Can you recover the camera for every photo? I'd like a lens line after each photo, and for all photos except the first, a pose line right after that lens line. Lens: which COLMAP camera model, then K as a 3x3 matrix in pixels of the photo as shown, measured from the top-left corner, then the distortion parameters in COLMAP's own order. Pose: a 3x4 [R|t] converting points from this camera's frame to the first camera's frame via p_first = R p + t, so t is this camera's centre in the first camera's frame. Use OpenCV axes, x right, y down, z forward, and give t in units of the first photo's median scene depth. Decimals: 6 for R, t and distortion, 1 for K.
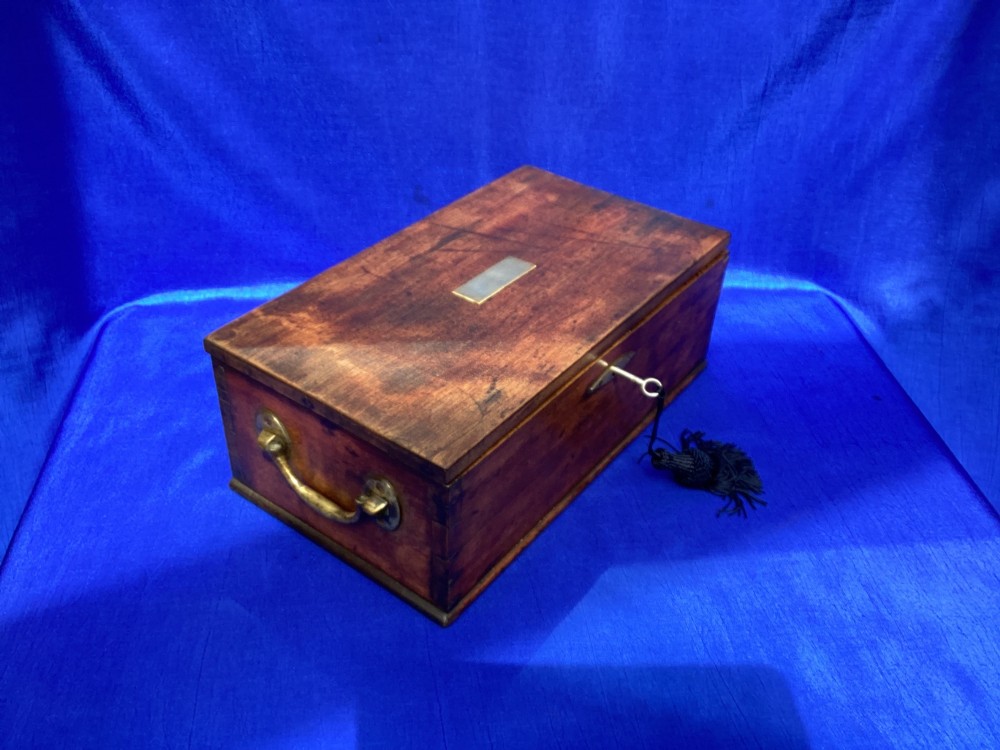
lens RADIAL K [[911.1, 0, 493.0], [0, 911.1, 377.3], [0, 0, 1]] dist [0.138402, -0.306347]
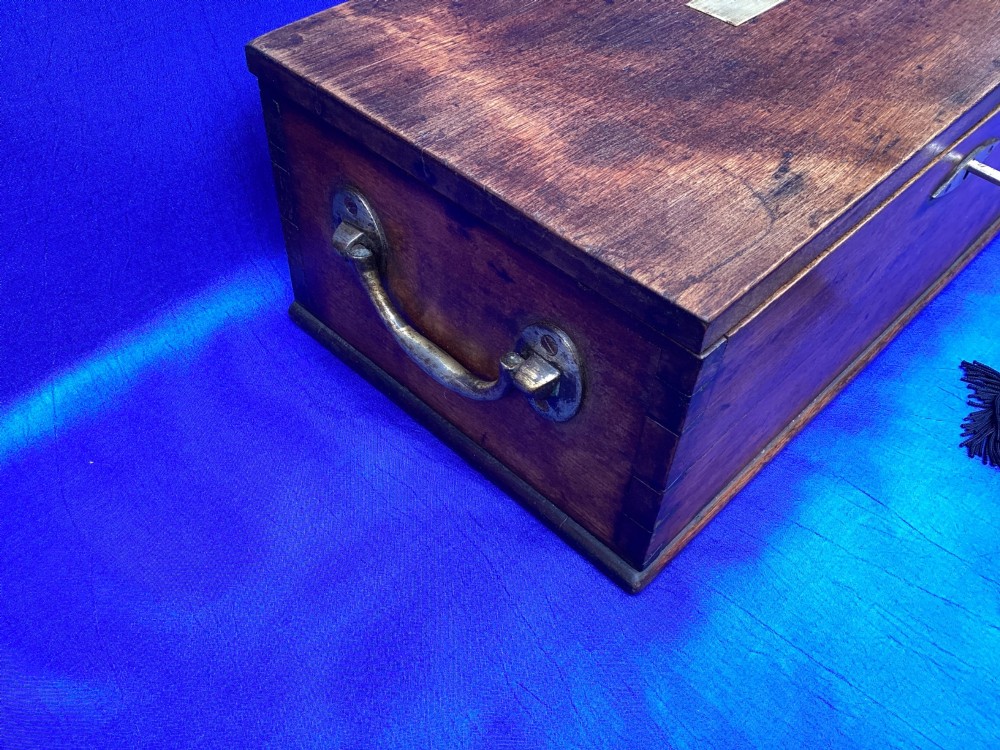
lens RADIAL K [[911.1, 0, 493.0], [0, 911.1, 377.3], [0, 0, 1]] dist [0.138402, -0.306347]
pose [[0.991794, 0.096214, -0.084189, -0.104104], [-0.080843, 0.982118, 0.170025, 0.049638], [0.099043, -0.161824, 0.981837, 0.450797]]
